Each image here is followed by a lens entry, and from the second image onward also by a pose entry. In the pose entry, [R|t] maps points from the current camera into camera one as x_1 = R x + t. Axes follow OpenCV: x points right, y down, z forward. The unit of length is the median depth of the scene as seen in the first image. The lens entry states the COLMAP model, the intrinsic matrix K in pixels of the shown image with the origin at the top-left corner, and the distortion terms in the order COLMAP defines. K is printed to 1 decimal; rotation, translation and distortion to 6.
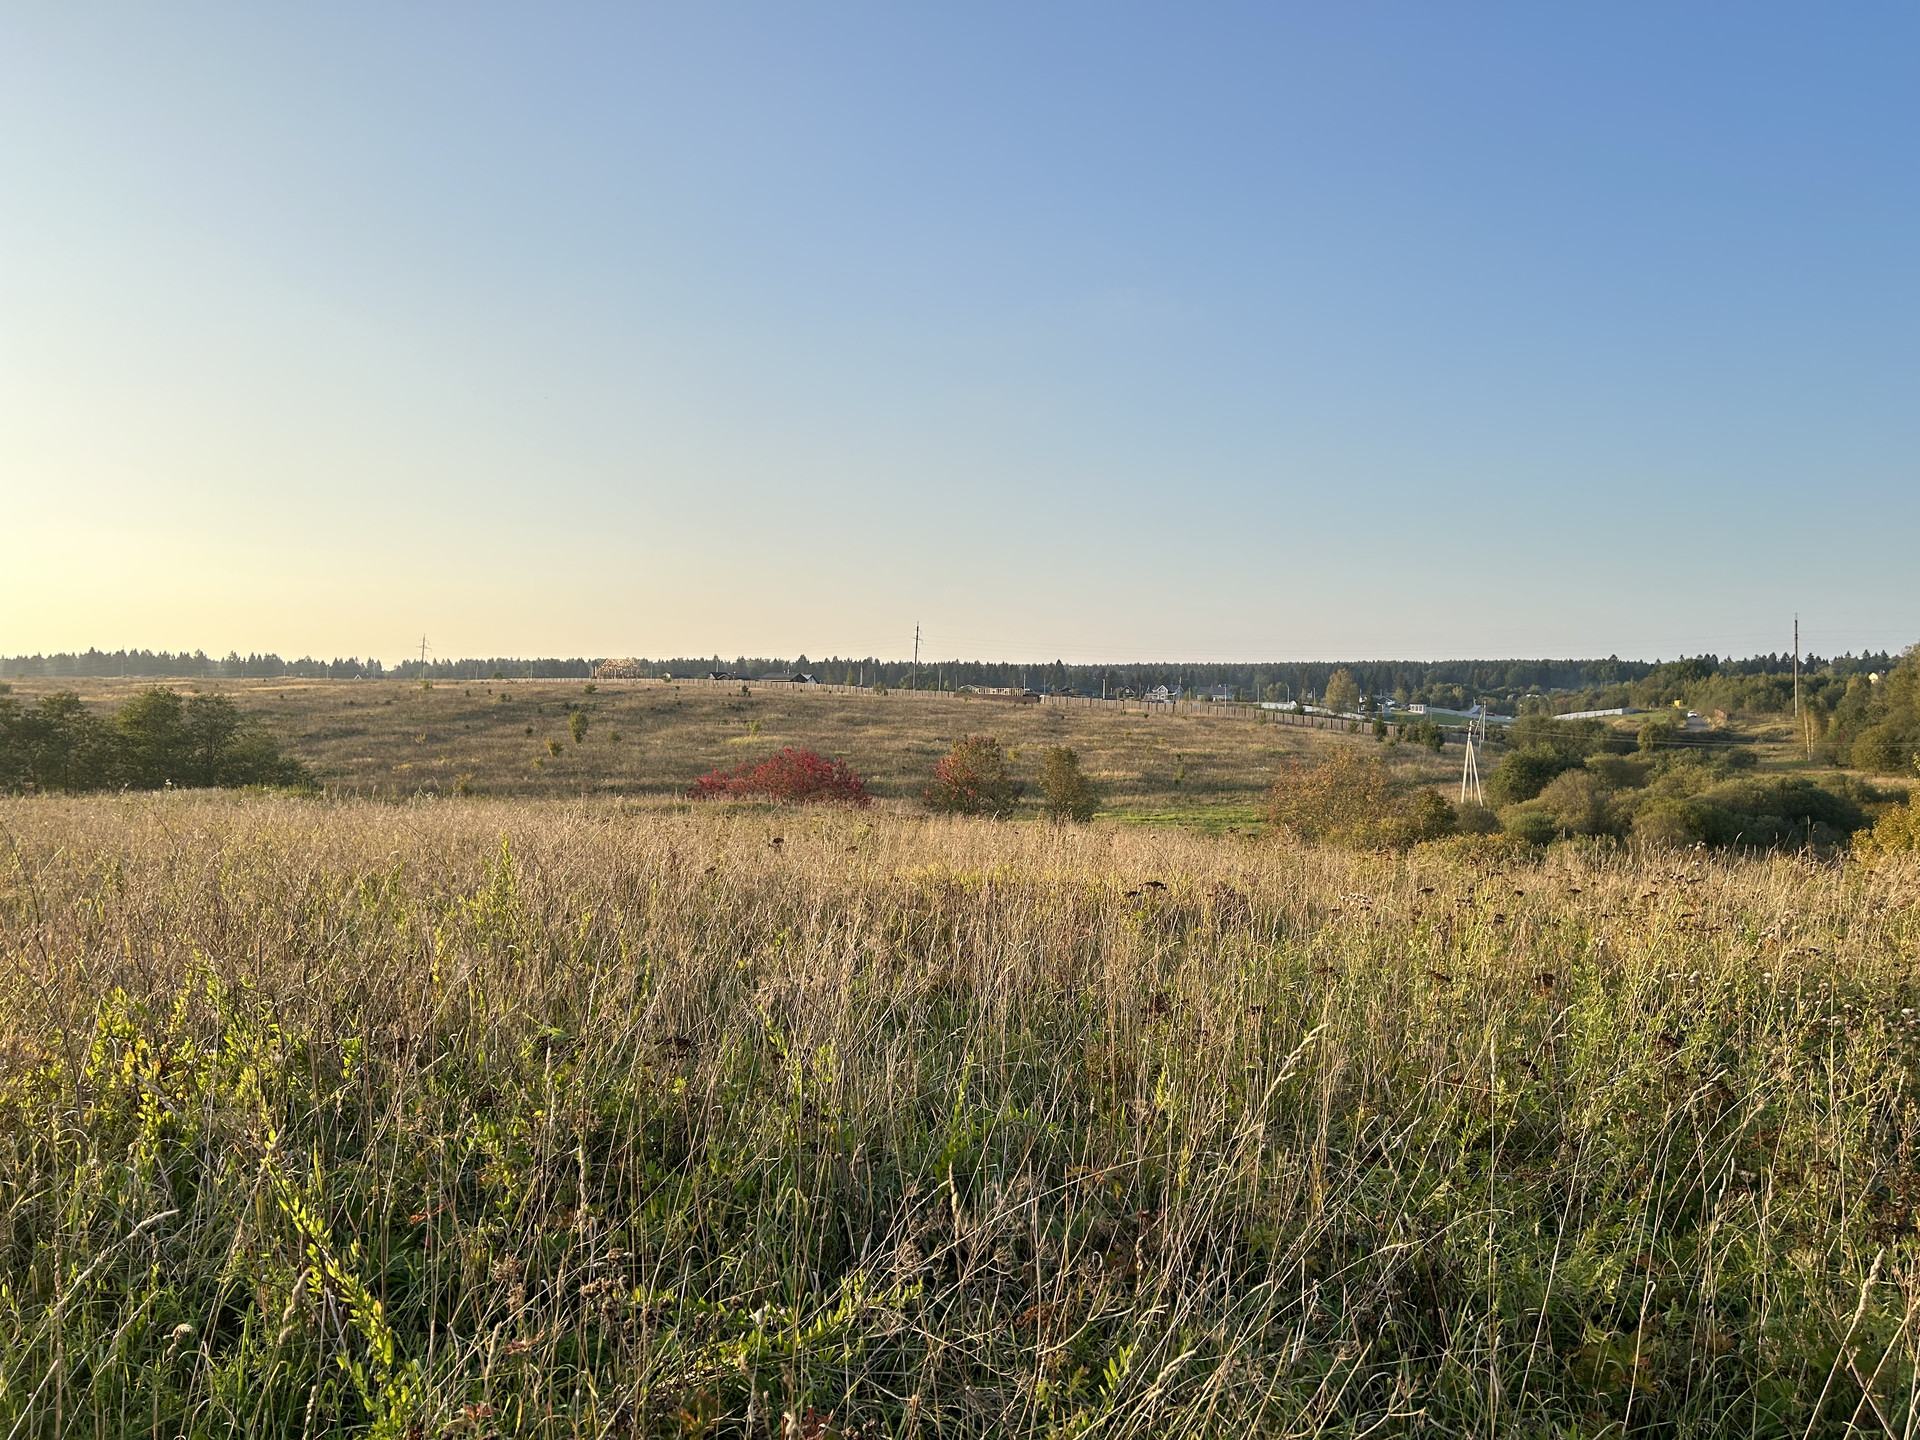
lens RADIAL K [[1416.8, 0, 972.7], [0, 1416.8, 717.8], [0, 0, 1]] dist [0.114262, -0.187178]
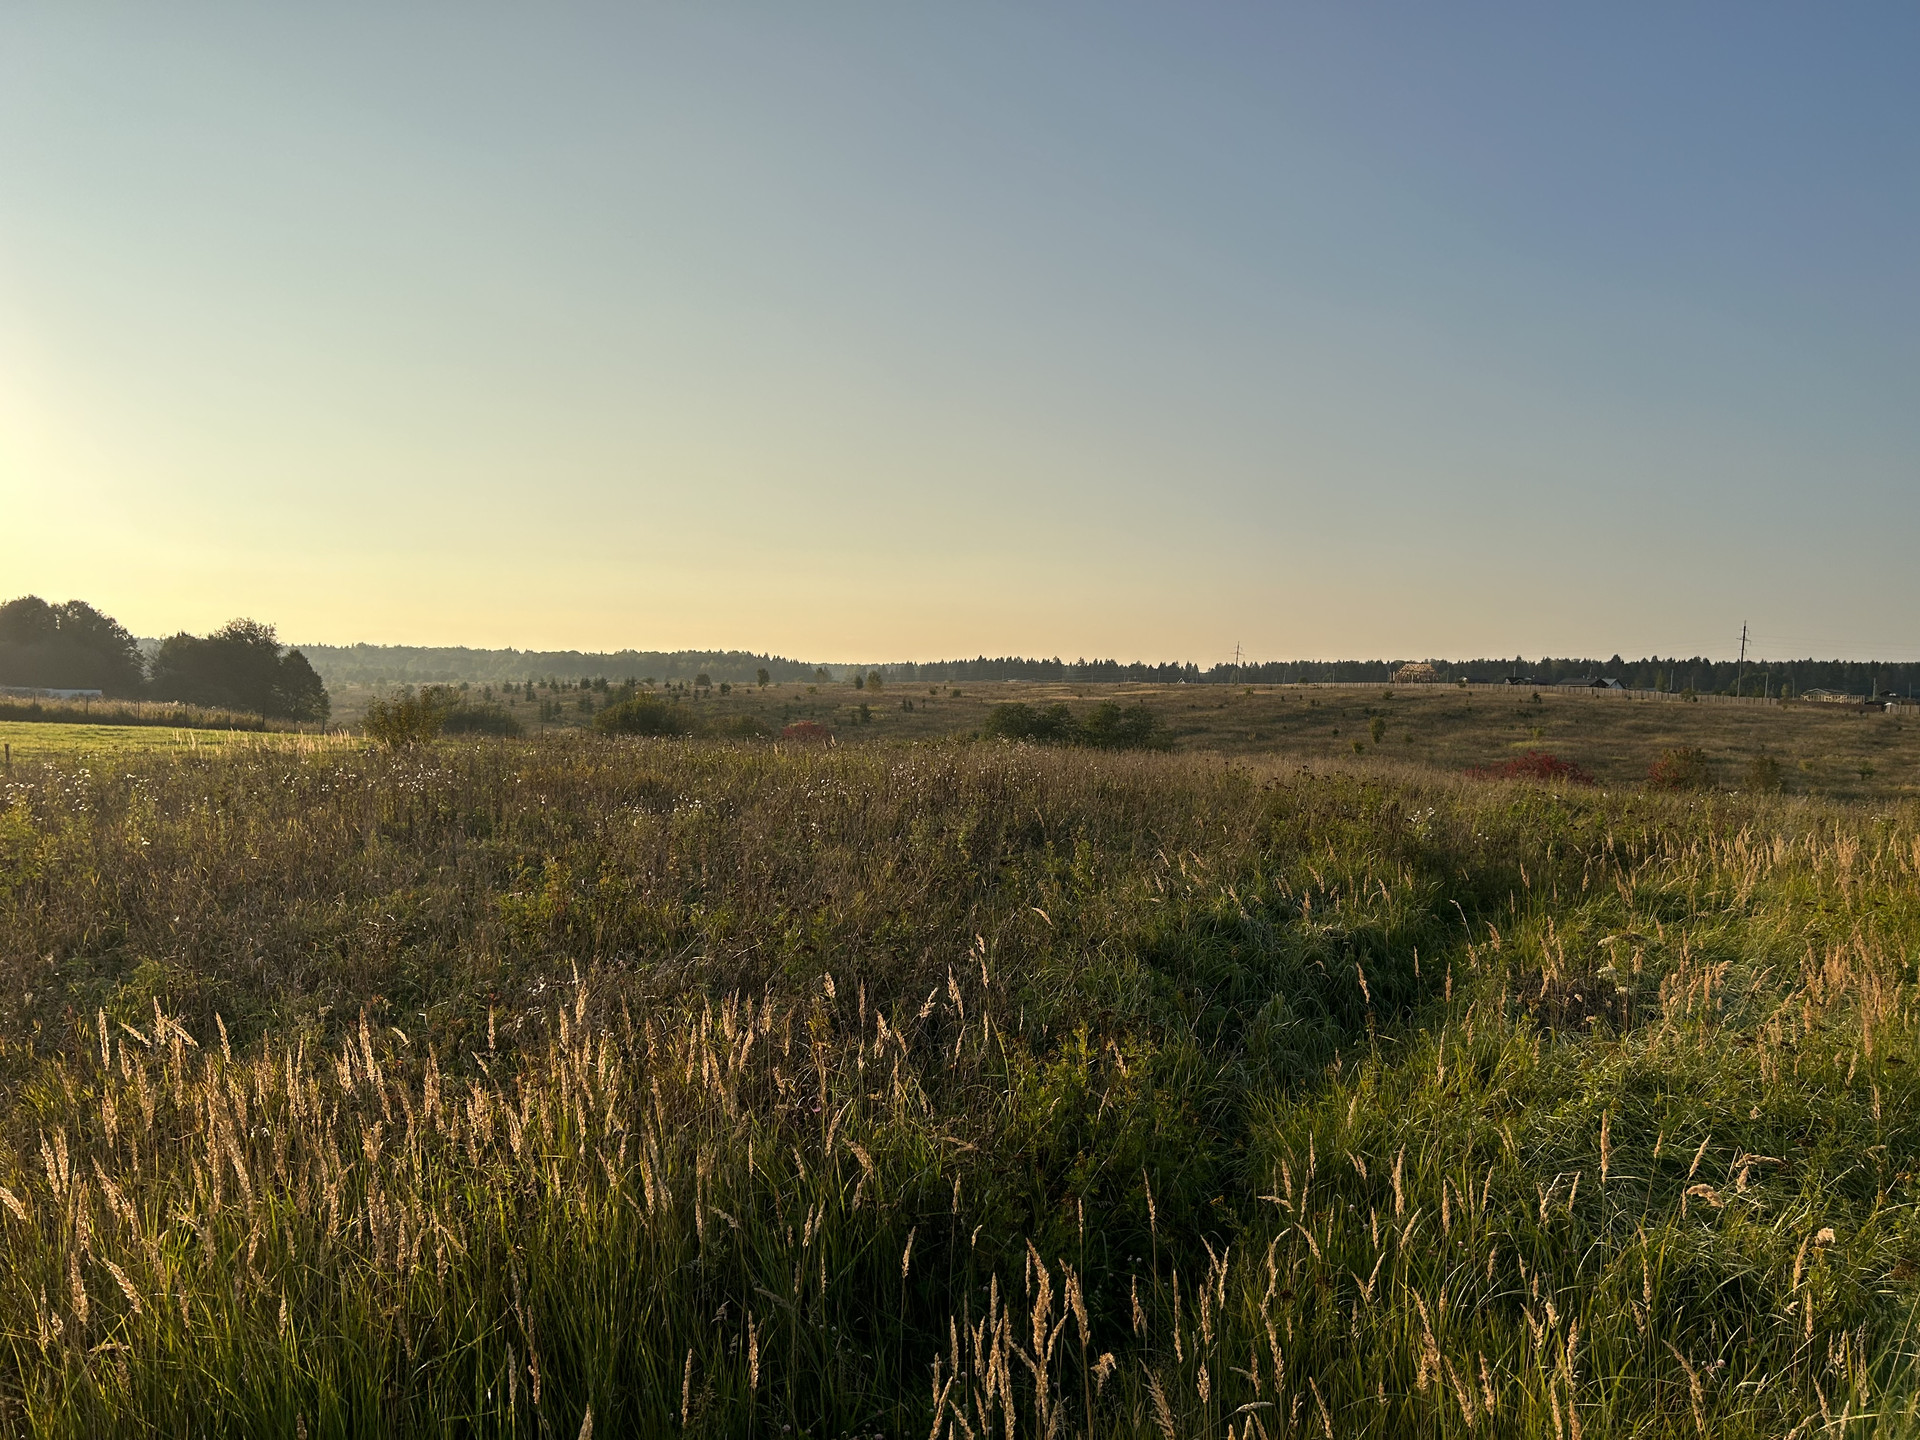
lens RADIAL K [[1422.9, 0, 954.9], [0, 1422.9, 704.5], [0, 0, 1]] dist [0.039044, -0.038012]
pose [[0.849200, 0.009772, -0.527981, 0.038613], [-0.014565, 0.999882, -0.004921, -0.002664], [0.527871, 0.011869, 0.849242, -0.142896]]
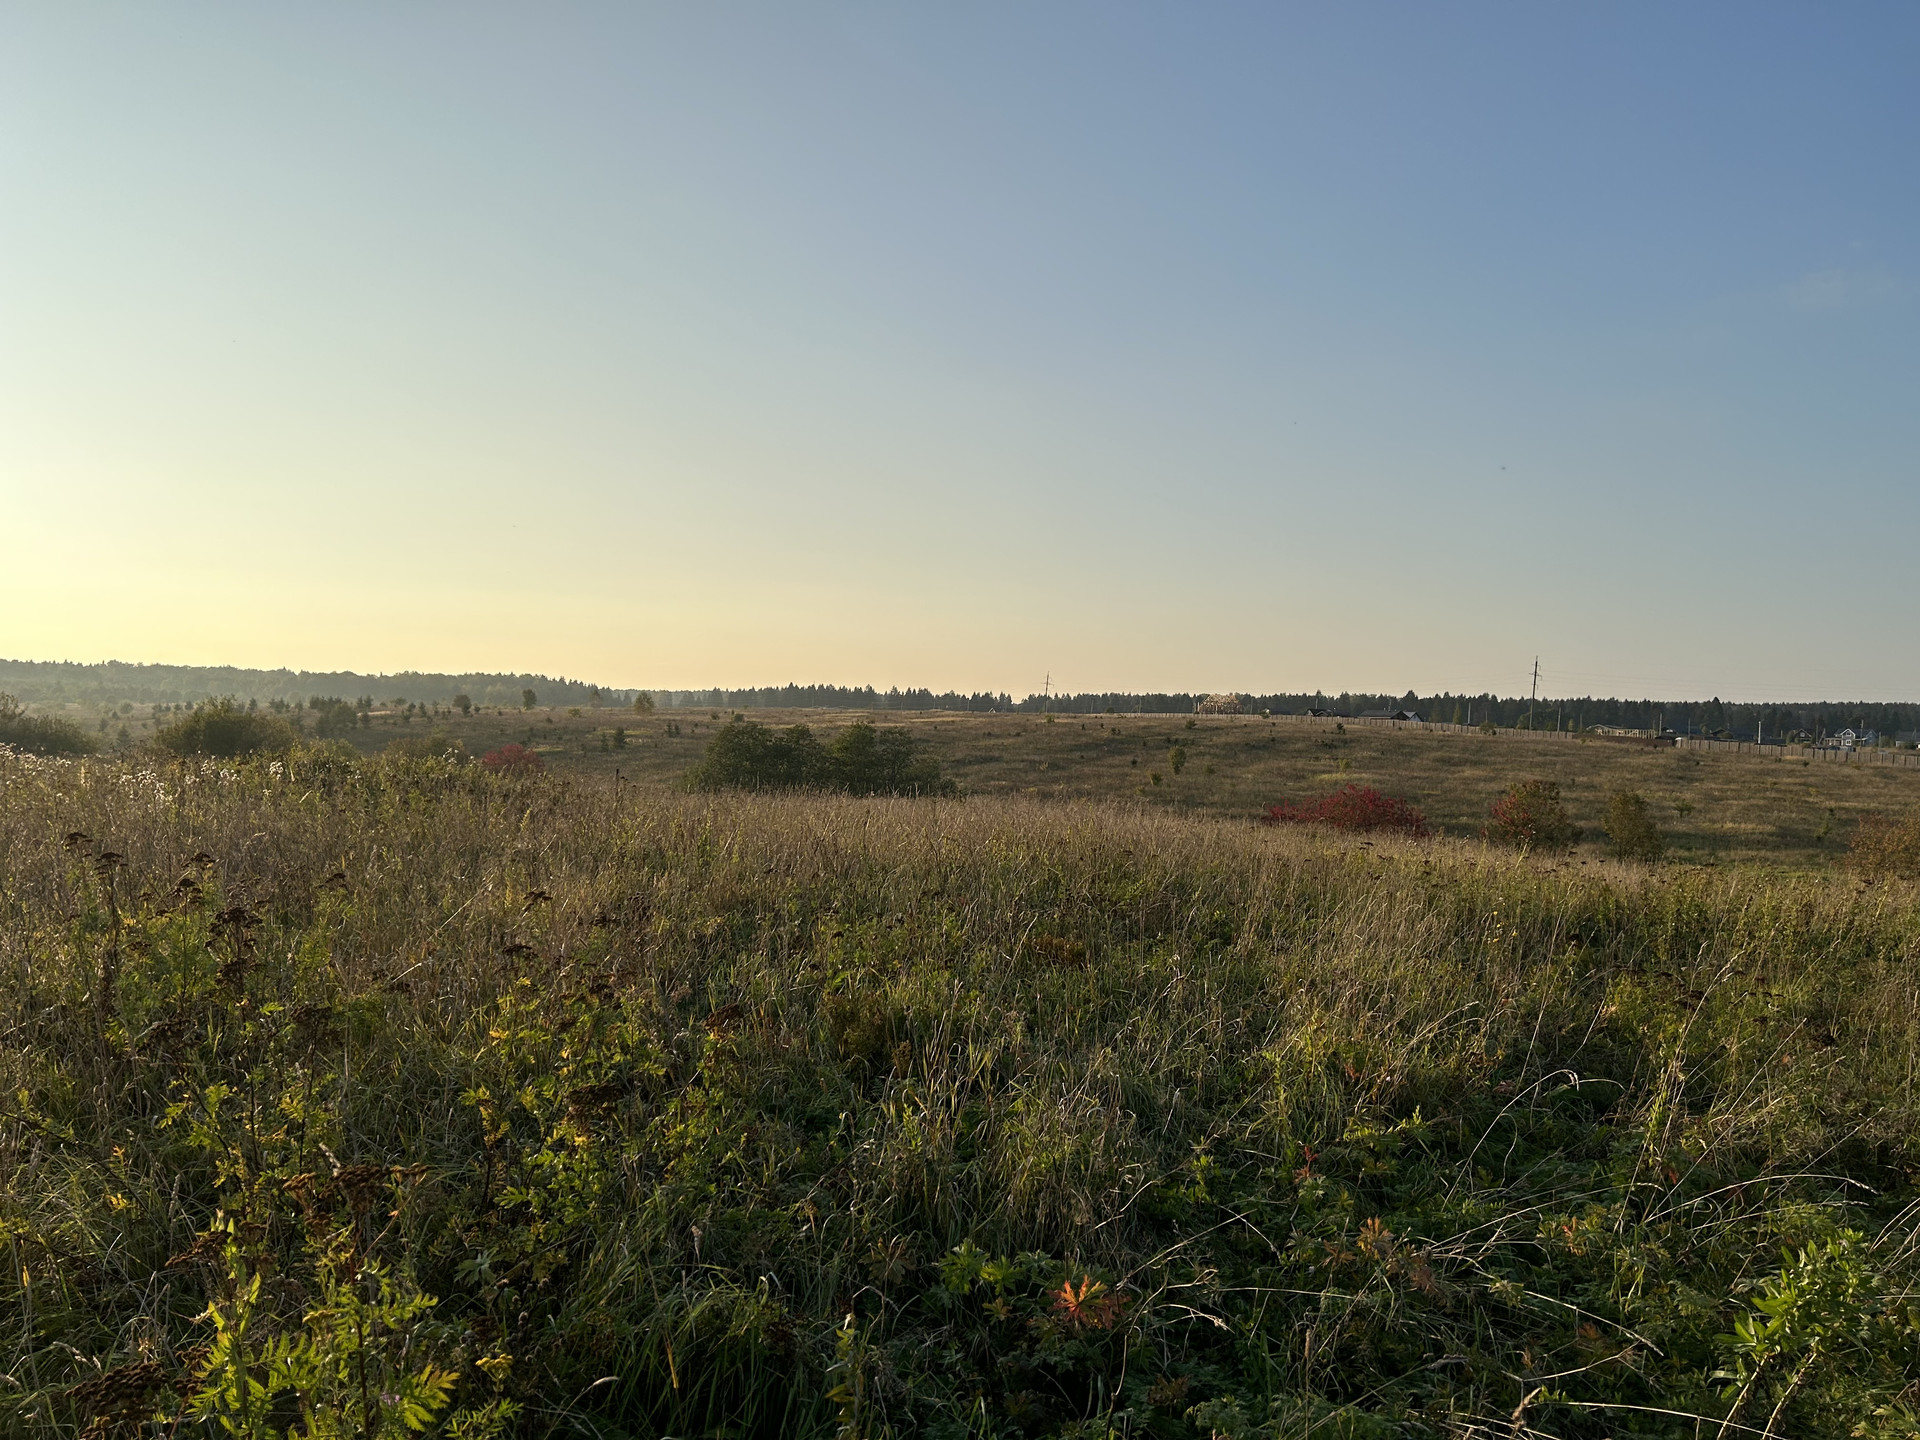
lens RADIAL K [[1415.1, 0, 932.7], [0, 1415.1, 720.2], [0, 0, 1]] dist [0.059040, -0.083547]
pose [[0.902499, 0.013869, -0.430469, 0.016405], [-0.023513, 0.999577, -0.017091, -0.000765], [0.430050, 0.025546, 0.902443, -0.045864]]
